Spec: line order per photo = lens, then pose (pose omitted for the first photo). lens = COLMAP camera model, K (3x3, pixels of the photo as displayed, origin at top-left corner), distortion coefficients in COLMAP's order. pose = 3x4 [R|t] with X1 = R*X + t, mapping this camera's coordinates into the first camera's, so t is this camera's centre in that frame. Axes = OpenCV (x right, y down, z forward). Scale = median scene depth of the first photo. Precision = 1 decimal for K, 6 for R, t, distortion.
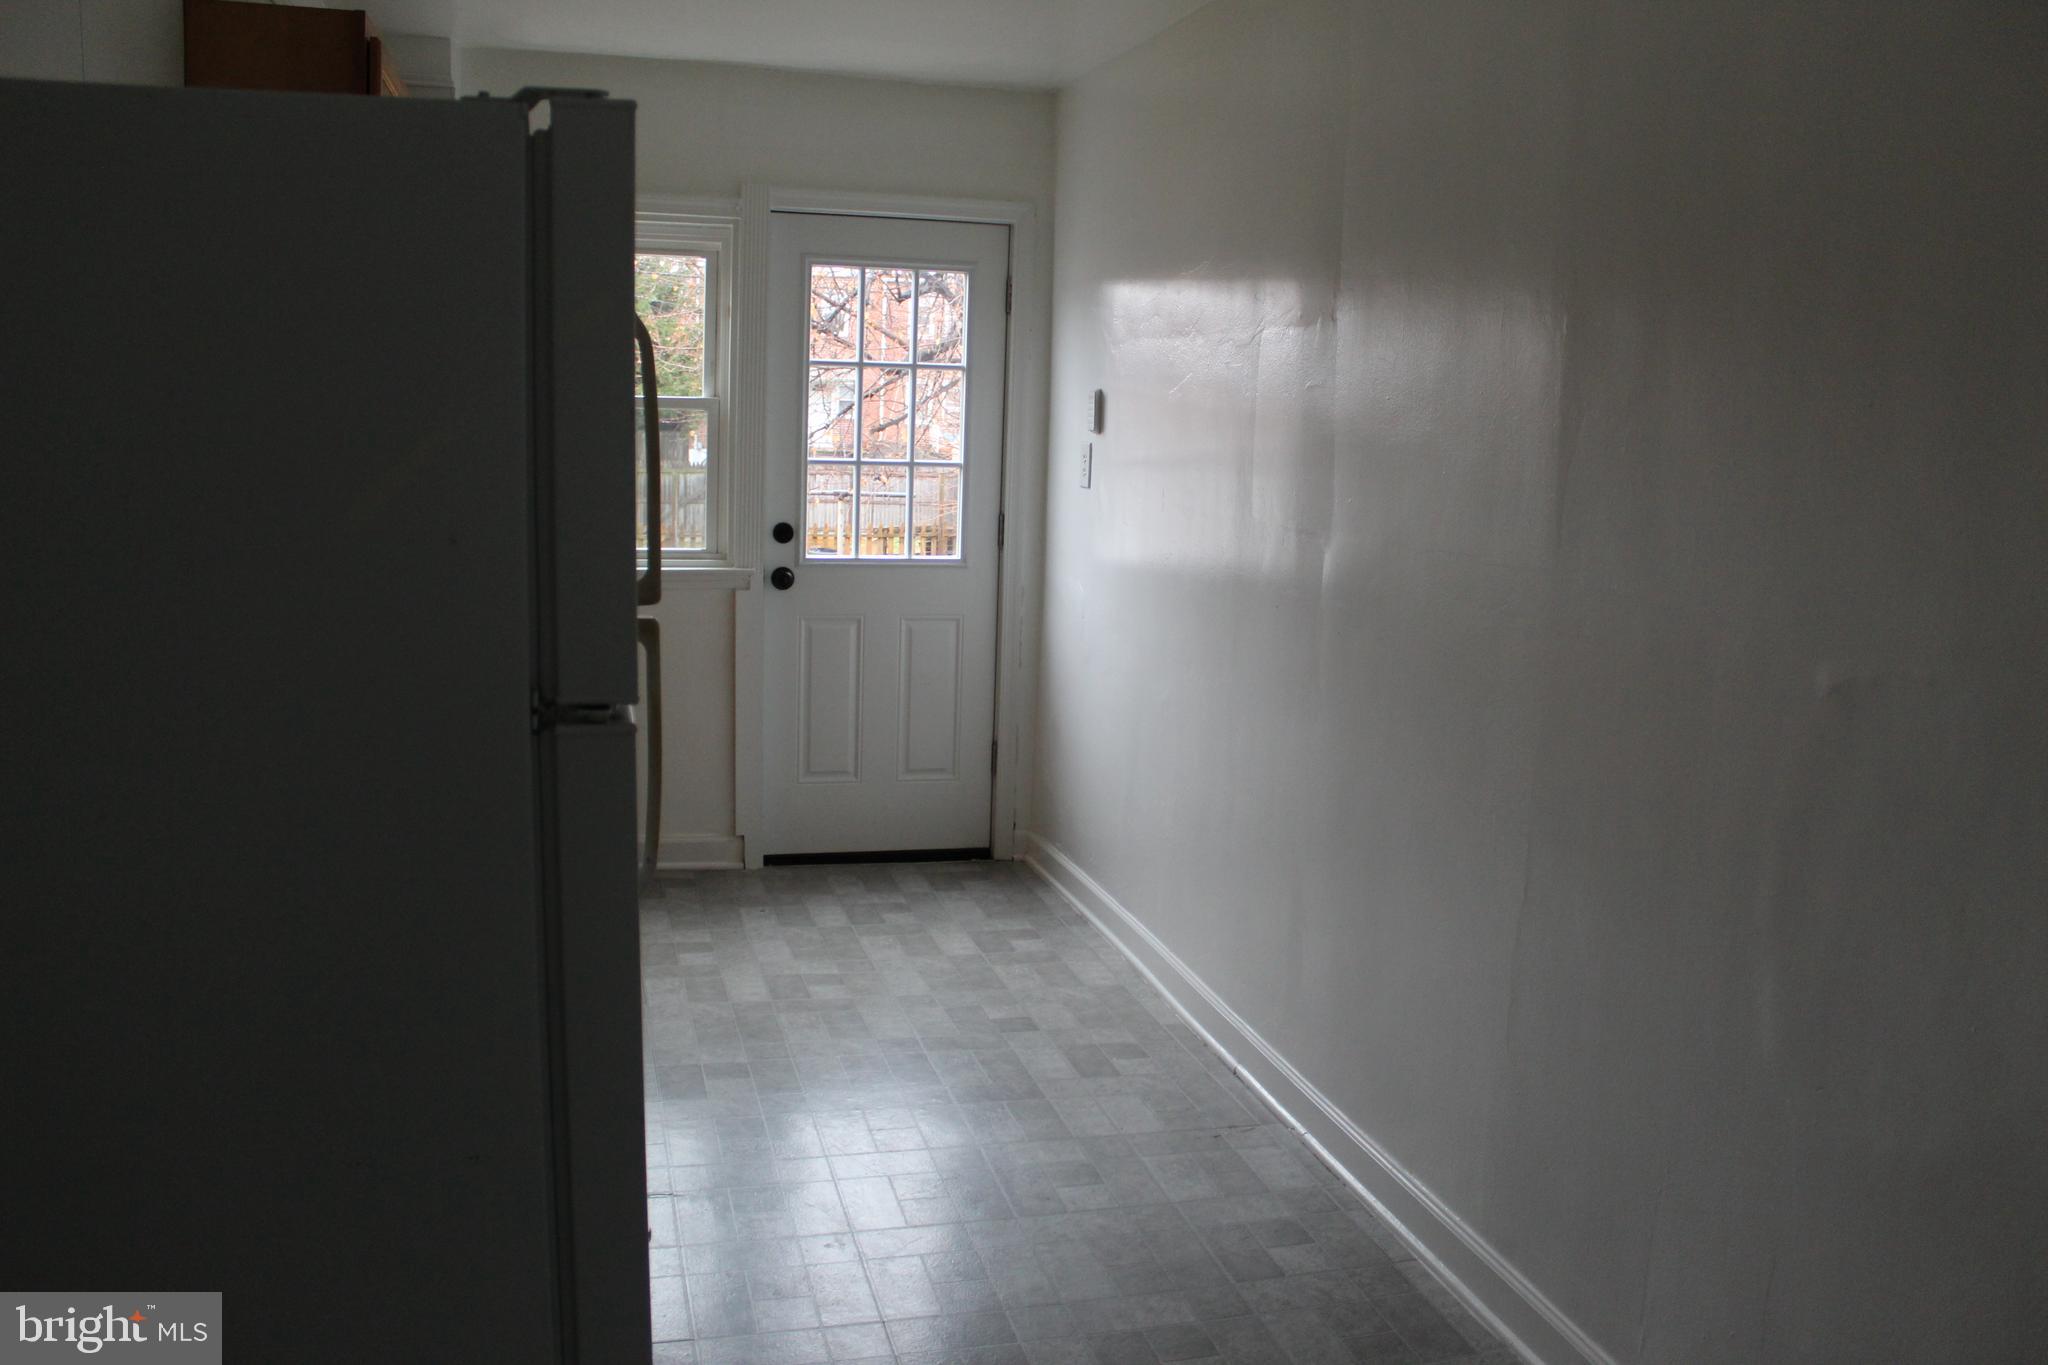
lens RADIAL K [[1696.9, 0, 1019.2], [0, 1696.9, 675.2], [0, 0, 1]] dist [-0.166220, 0.152181]
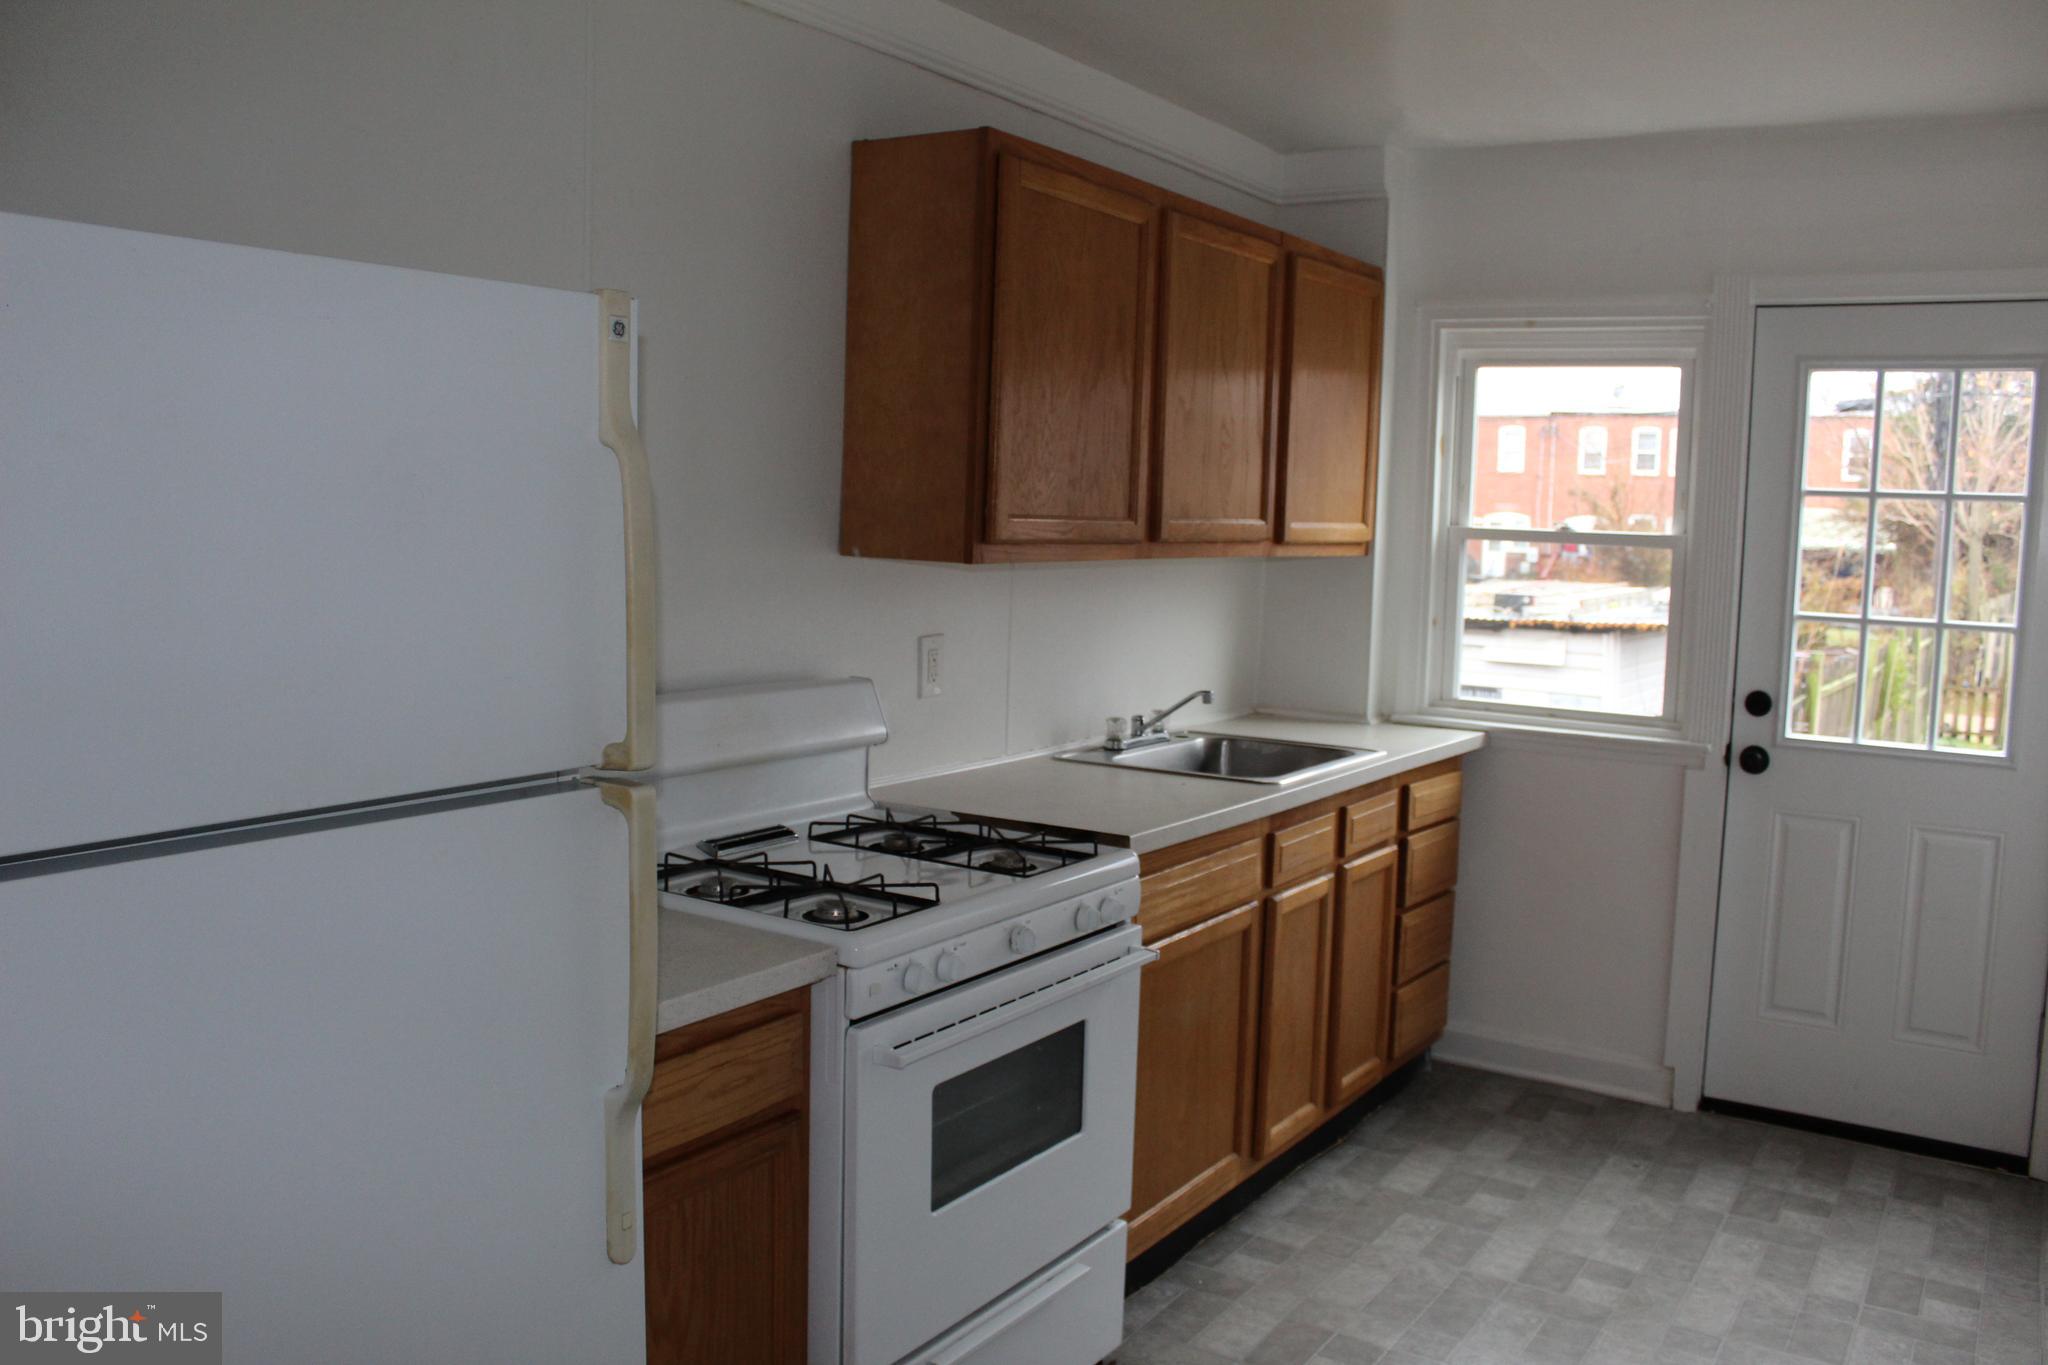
lens RADIAL K [[1696.9, 0, 1019.2], [0, 1696.9, 675.2], [0, 0, 1]] dist [-0.166220, 0.152181]
pose [[0.673799, 0.062136, -0.736298, 0.210598], [-0.118851, 0.992597, -0.024998, -0.037895], [0.729294, 0.104353, 0.676196, 0.222047]]
